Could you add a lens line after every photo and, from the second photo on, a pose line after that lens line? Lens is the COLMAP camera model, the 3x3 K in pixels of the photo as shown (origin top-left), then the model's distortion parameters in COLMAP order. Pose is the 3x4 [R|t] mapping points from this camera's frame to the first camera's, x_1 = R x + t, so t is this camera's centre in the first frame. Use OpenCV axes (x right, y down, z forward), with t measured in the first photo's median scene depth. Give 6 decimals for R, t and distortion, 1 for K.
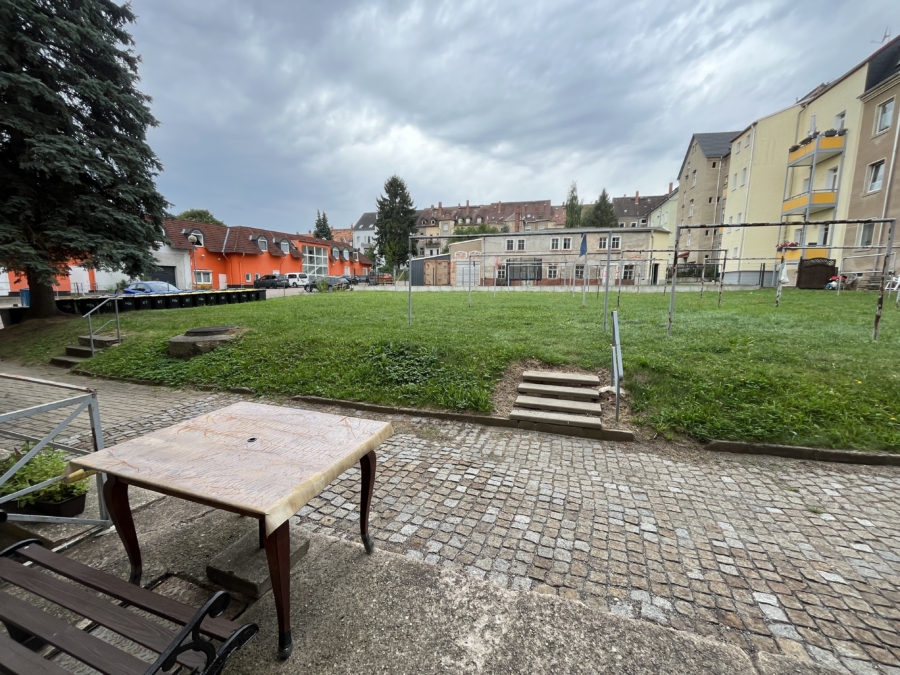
lens RADIAL K [[364.9, 0, 449.8], [0, 364.9, 332.8], [0, 0, 1]] dist [0.000719, -0.000195]
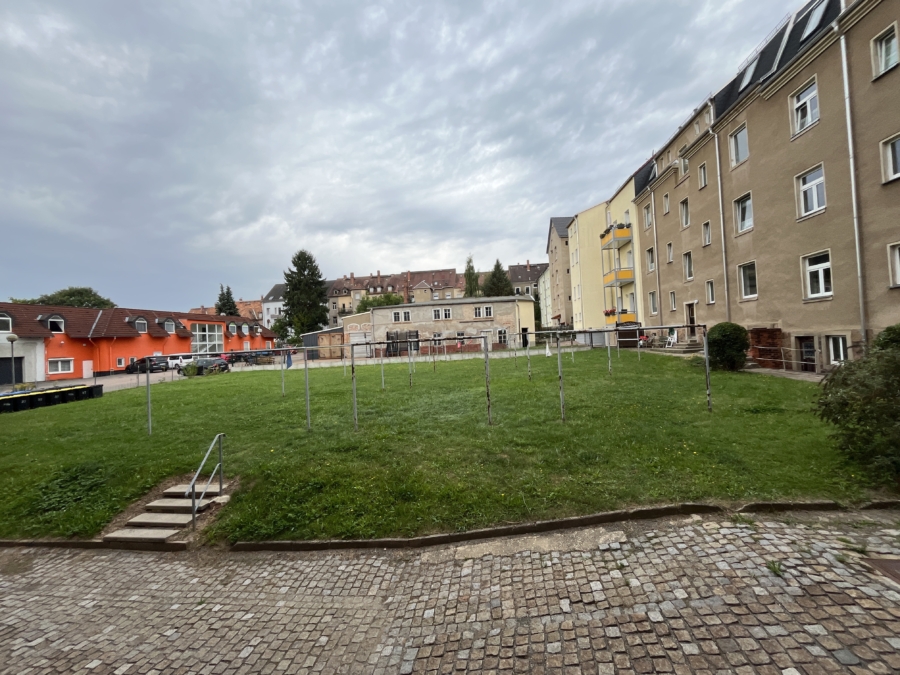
lens RADIAL K [[364.9, 0, 451.1], [0, 364.9, 336.7], [0, 0, 1]] dist [0.000719, -0.000195]
pose [[0.983589, -0.055251, 0.171758, 0.106631], [0.080303, 0.986529, -0.142519, -0.015256], [-0.161570, 0.153973, 0.974776, -0.042339]]
